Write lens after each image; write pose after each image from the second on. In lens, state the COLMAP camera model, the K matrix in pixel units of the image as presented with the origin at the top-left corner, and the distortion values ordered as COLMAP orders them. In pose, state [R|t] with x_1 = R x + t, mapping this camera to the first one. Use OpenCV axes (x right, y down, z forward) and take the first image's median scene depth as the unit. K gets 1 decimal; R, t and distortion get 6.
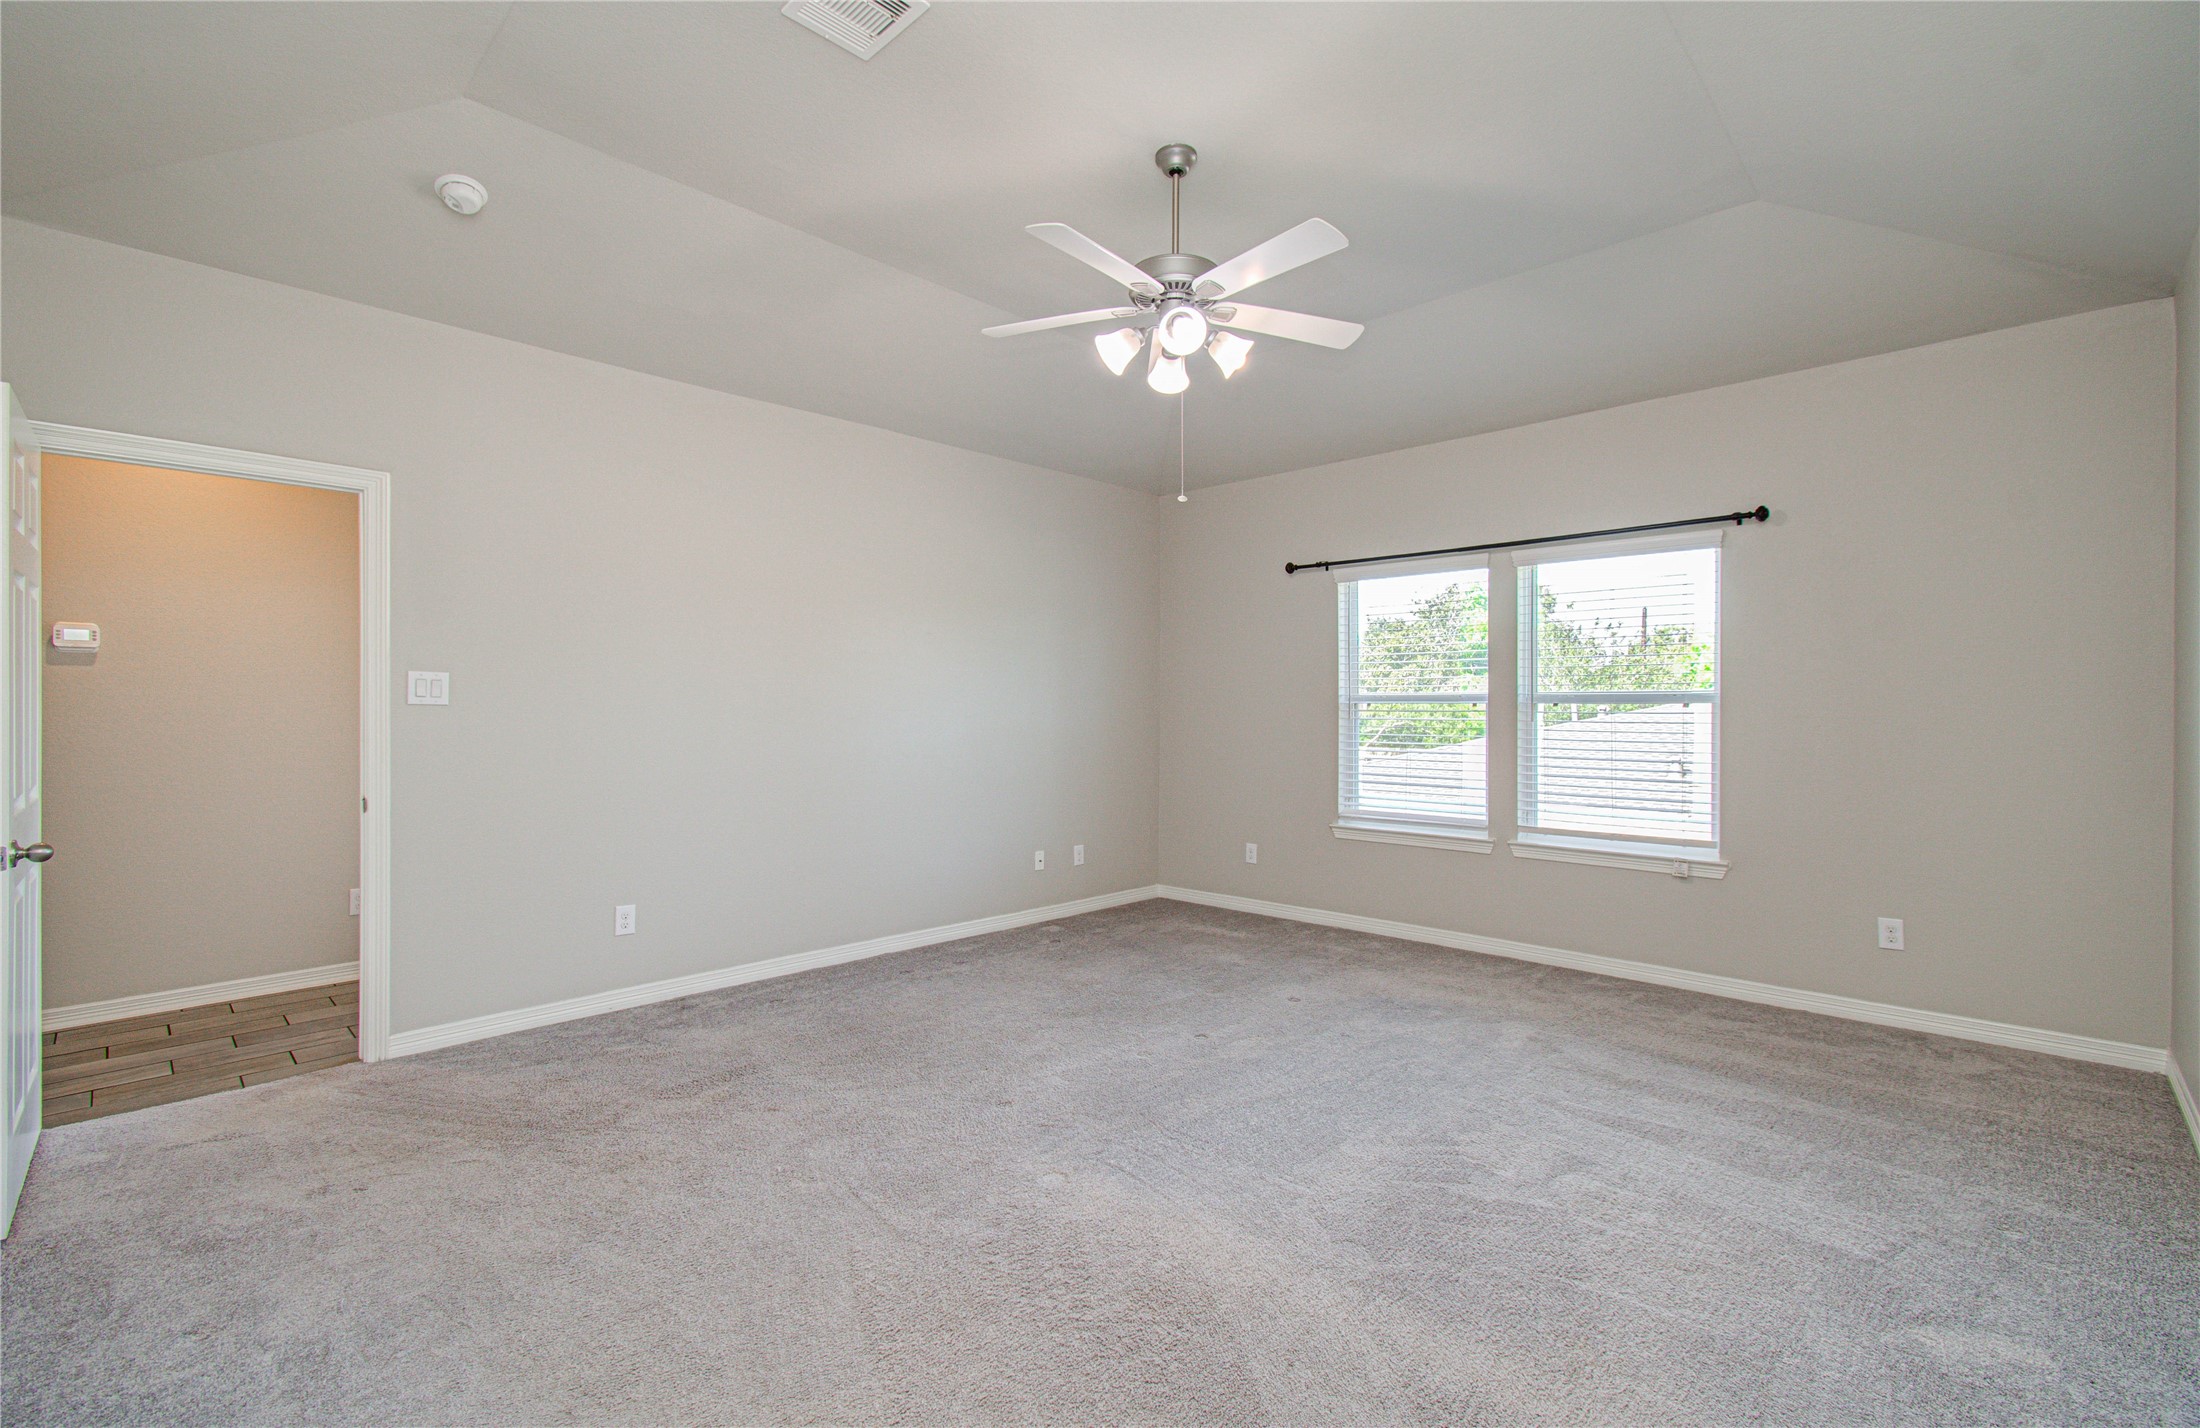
lens RADIAL K [[957.9, 0, 1080.2], [0, 957.9, 709.3], [0, 0, 1]] dist [0.001679, -0.000085]
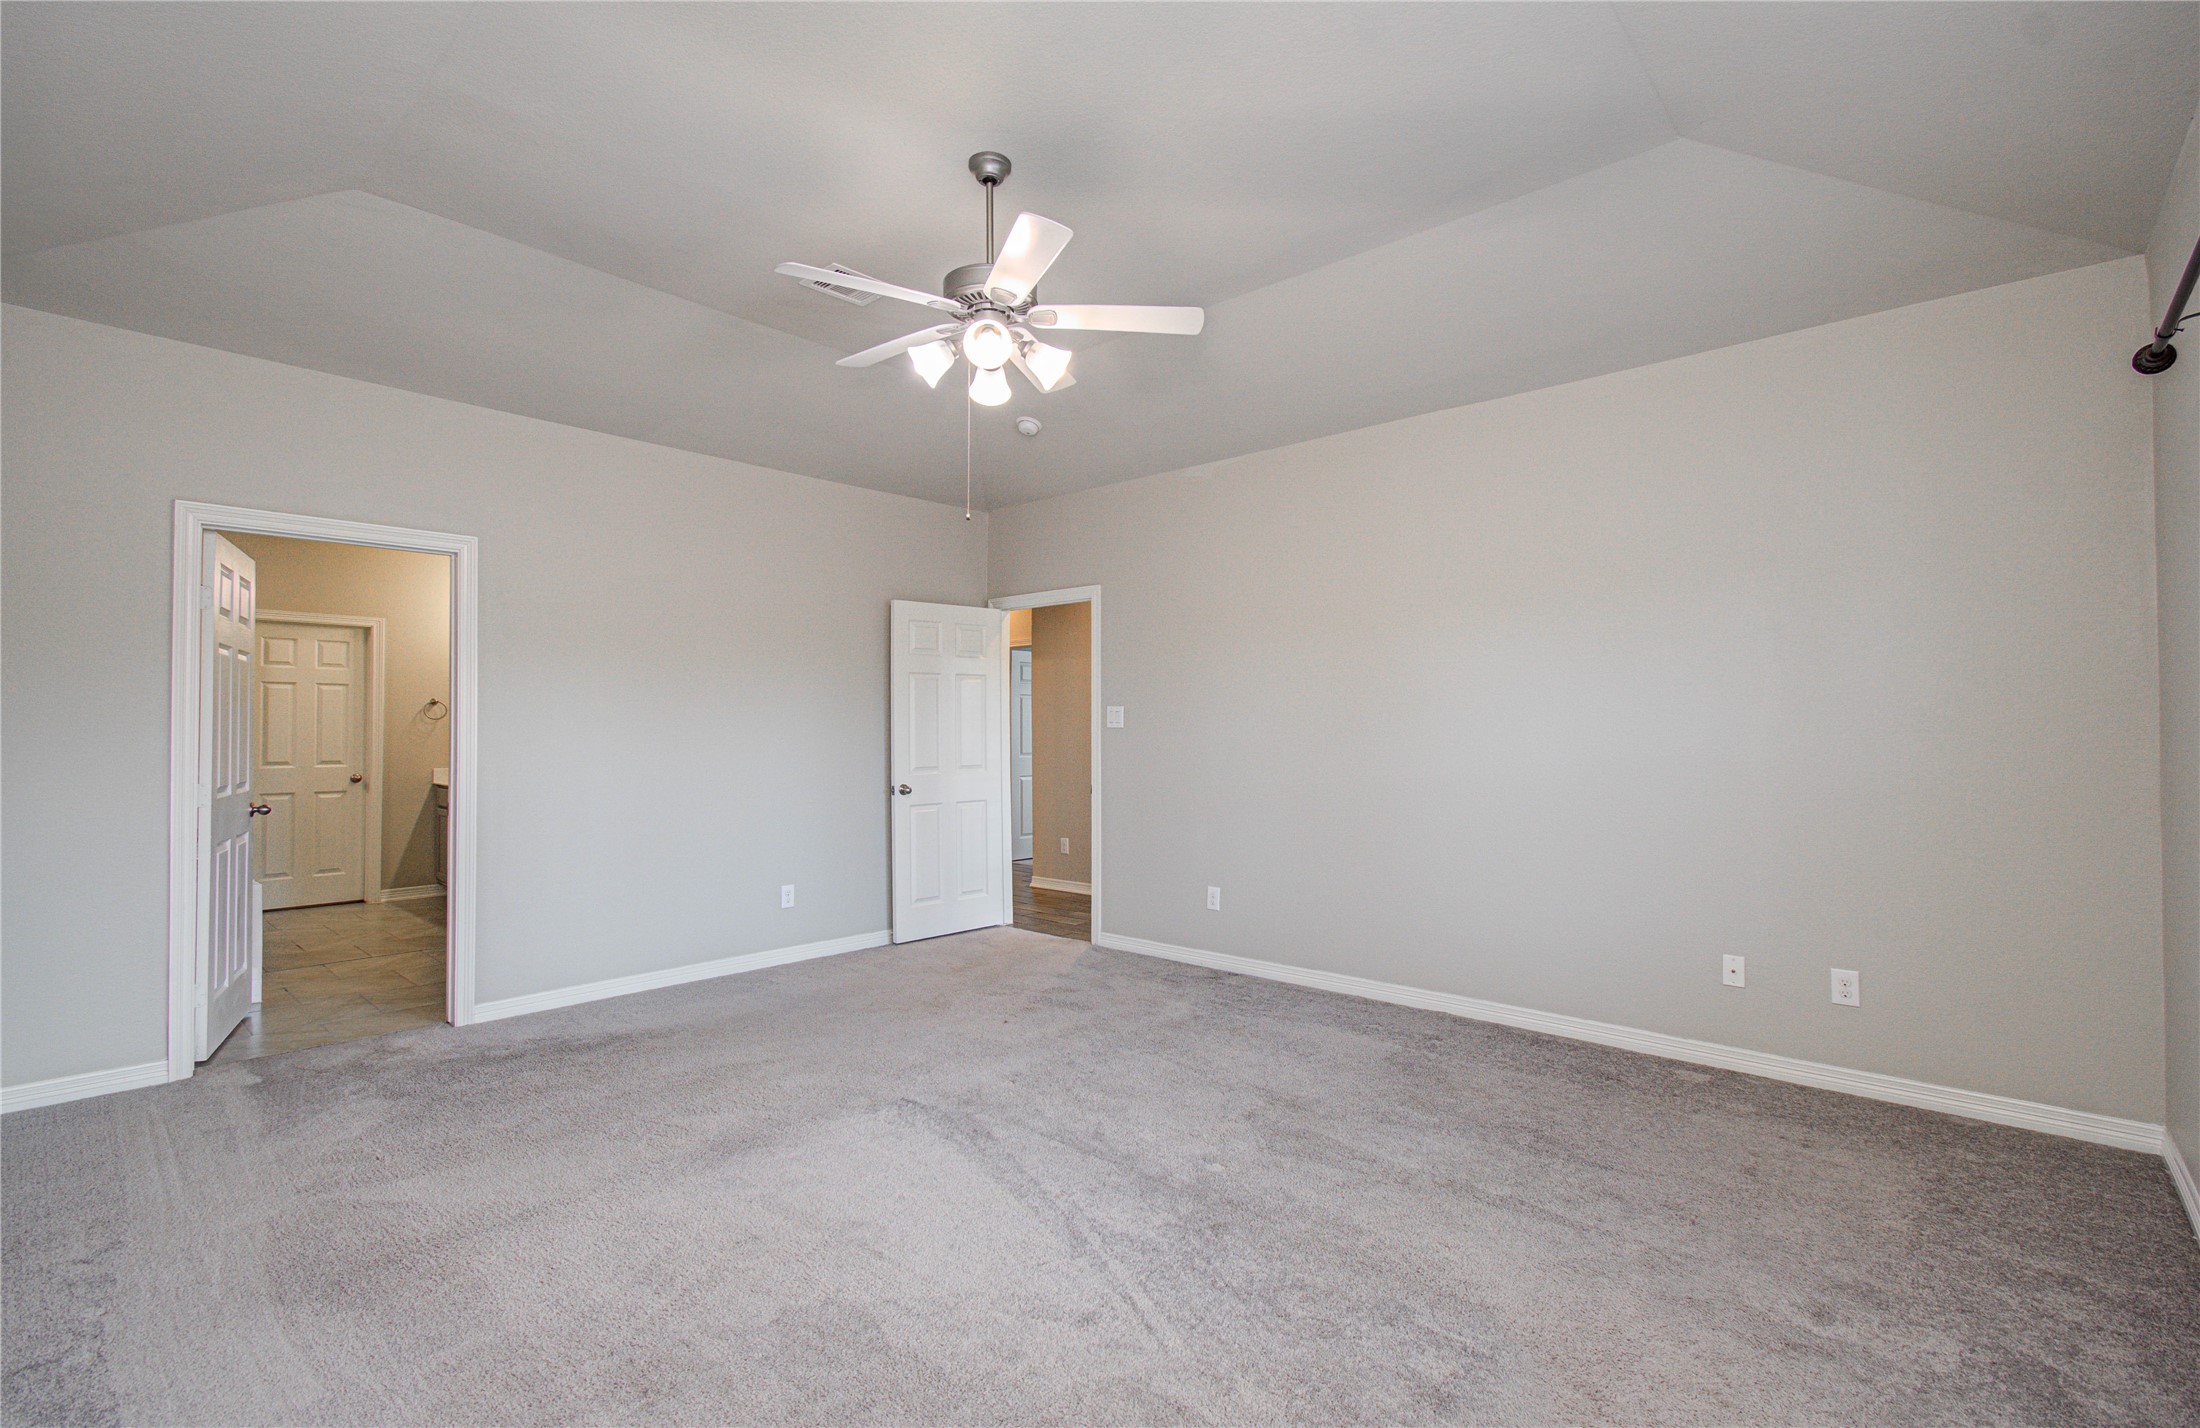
lens RADIAL K [[957.9, 0, 1083.6], [0, 957.9, 722.2], [0, 0, 1]] dist [0.001679, -0.000085]
pose [[0.040055, -0.012620, -0.999118, 0.895214], [0.006191, 0.999904, -0.012382, 0.005753], [0.999178, -0.005690, 0.040130, 0.899943]]
